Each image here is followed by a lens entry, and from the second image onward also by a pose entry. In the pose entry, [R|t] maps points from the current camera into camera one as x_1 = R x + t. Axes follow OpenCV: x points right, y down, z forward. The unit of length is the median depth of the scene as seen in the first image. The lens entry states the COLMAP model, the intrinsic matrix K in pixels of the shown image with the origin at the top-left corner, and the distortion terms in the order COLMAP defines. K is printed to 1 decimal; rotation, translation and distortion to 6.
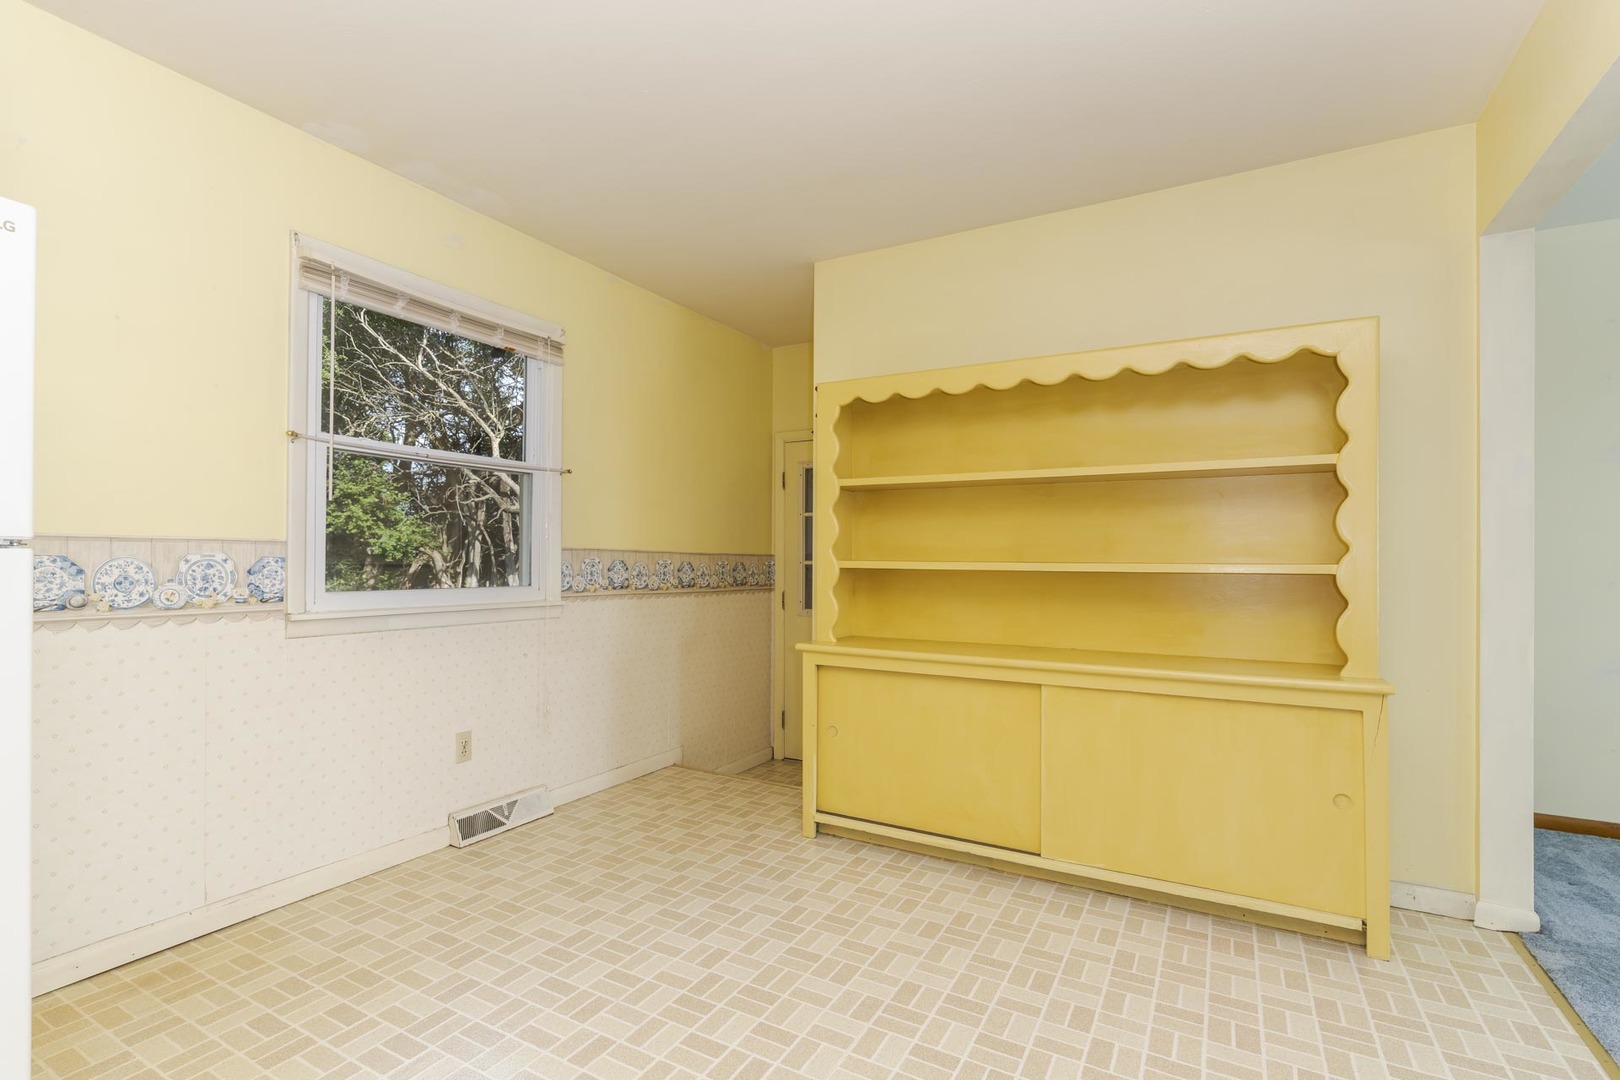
lens RADIAL K [[762.2, 0, 813.8], [0, 762.2, 549.1], [0, 0, 1]] dist [-0.011227, 0.005266]
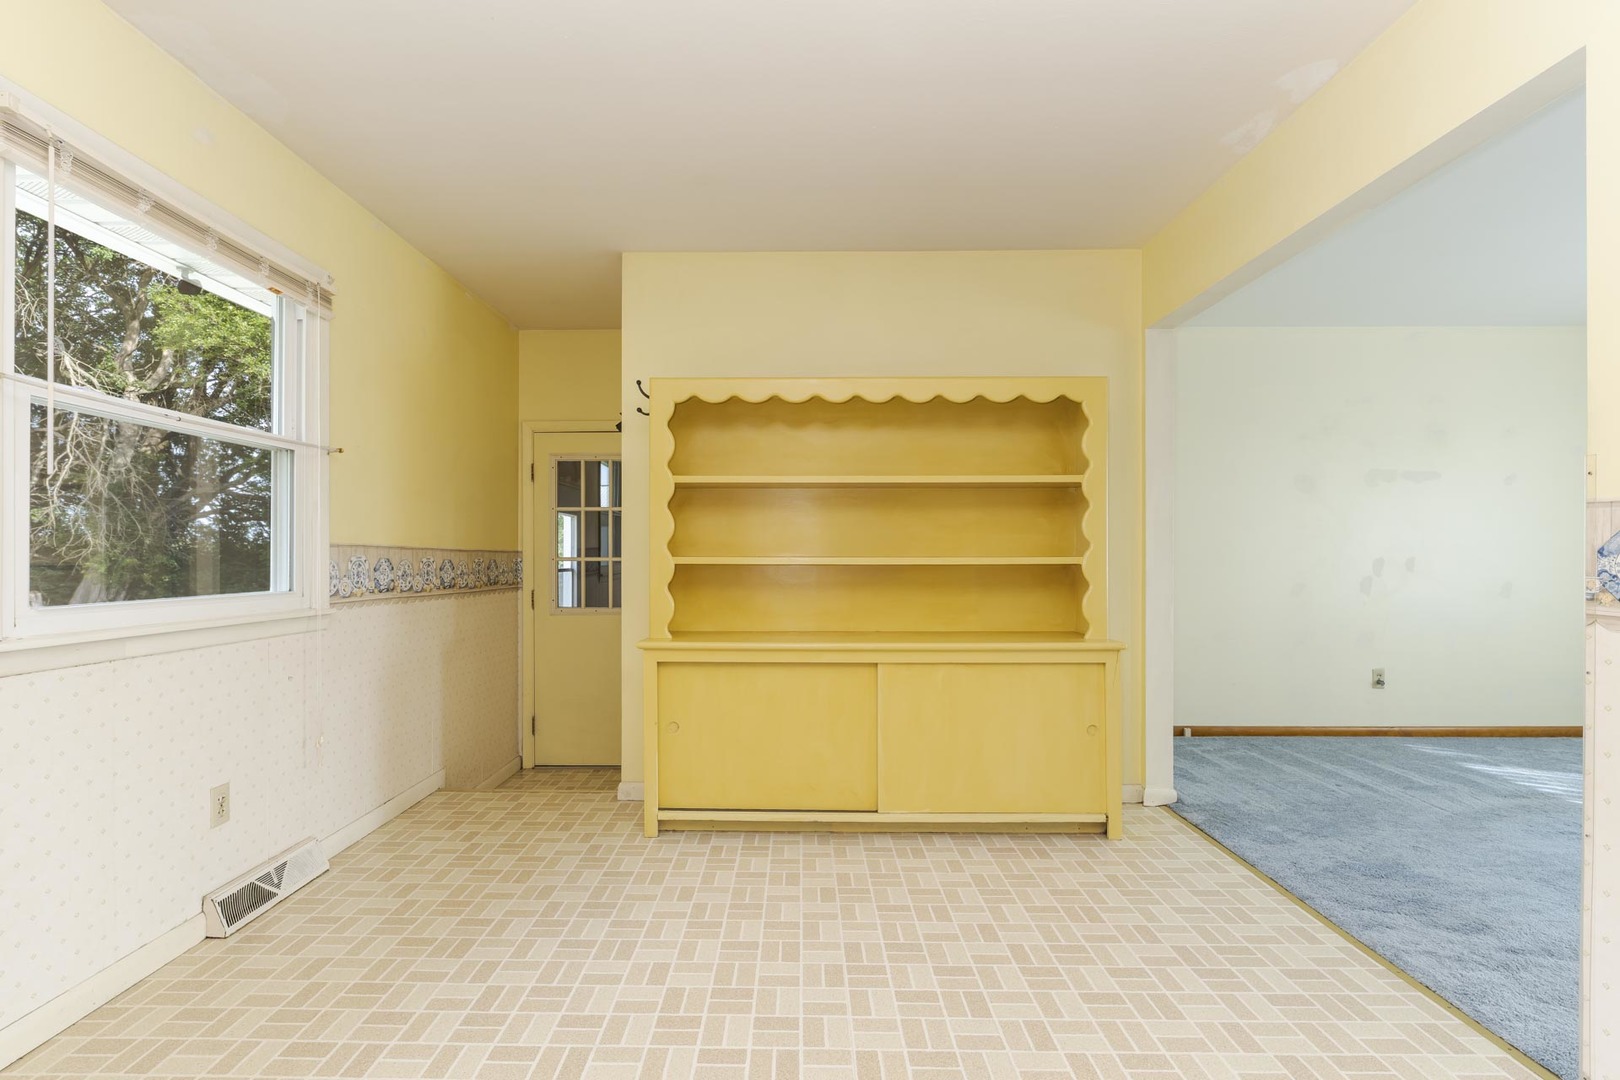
lens RADIAL K [[730.1, 0, 792.1], [0, 730.1, 549.4], [0, 0, 1]] dist [-0.007009, 0.002015]
pose [[0.875896, -0.002632, 0.482493, -0.315118], [-0.000814, 0.999976, 0.006933, -0.001759], [-0.482500, -0.006466, 0.875872, 0.087869]]
